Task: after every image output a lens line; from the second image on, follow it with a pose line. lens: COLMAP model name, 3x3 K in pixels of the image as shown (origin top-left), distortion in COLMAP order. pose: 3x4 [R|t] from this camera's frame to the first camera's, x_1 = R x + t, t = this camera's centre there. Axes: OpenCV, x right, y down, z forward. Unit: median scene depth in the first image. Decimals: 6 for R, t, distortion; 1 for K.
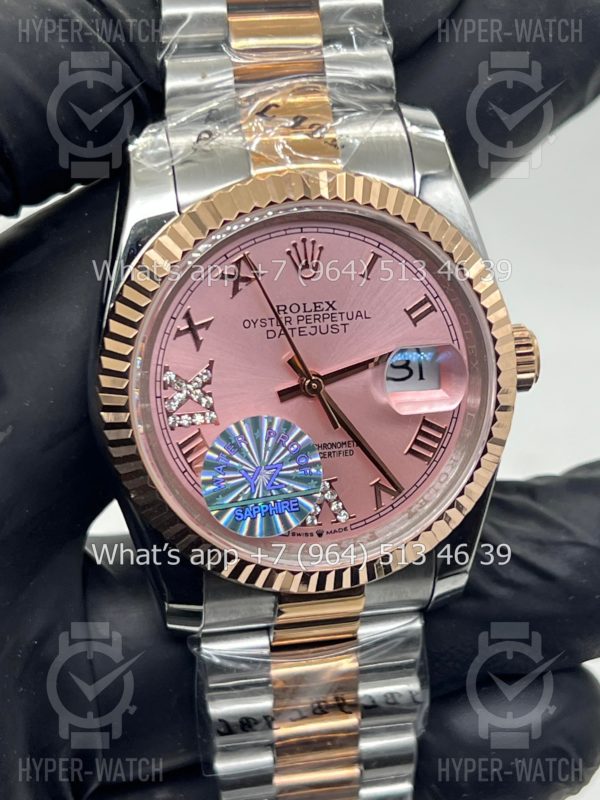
lens RADIAL K [[1912.8, 0, 299.9], [0, 1912.8, 400.3], [0, 0, 1]] dist [0.565521, 0.000000]
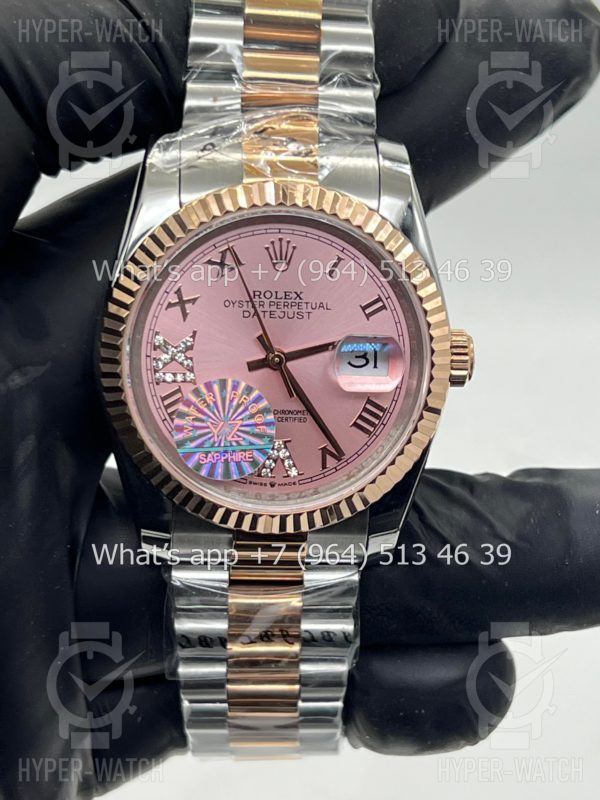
lens RADIAL K [[1912.8, 0, 284.2], [0, 1912.8, 399.8], [0, 0, 1]] dist [0.565521, 0.000000]
pose [[0.989570, 0.102485, -0.101238, 0.134916], [-0.105577, 0.994080, -0.025658, 0.047181], [0.098009, 0.036078, 0.994531, -0.196054]]
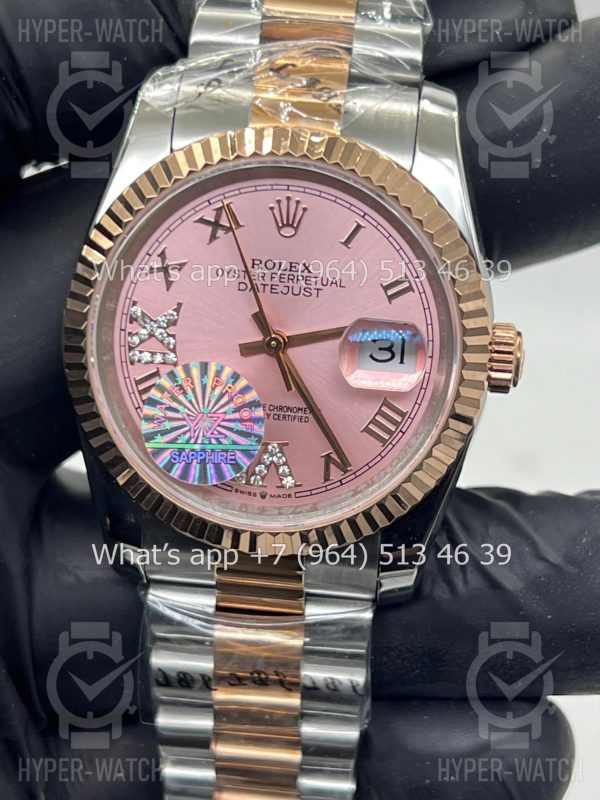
lens RADIAL K [[1912.8, 0, 307.3], [0, 1912.8, 387.0], [0, 0, 1]] dist [0.565521, 0.000000]
pose [[0.959786, 0.164193, -0.227712, 0.250913], [-0.176754, 0.983605, -0.035772, 0.046316], [0.218105, 0.074582, 0.973071, 0.036846]]
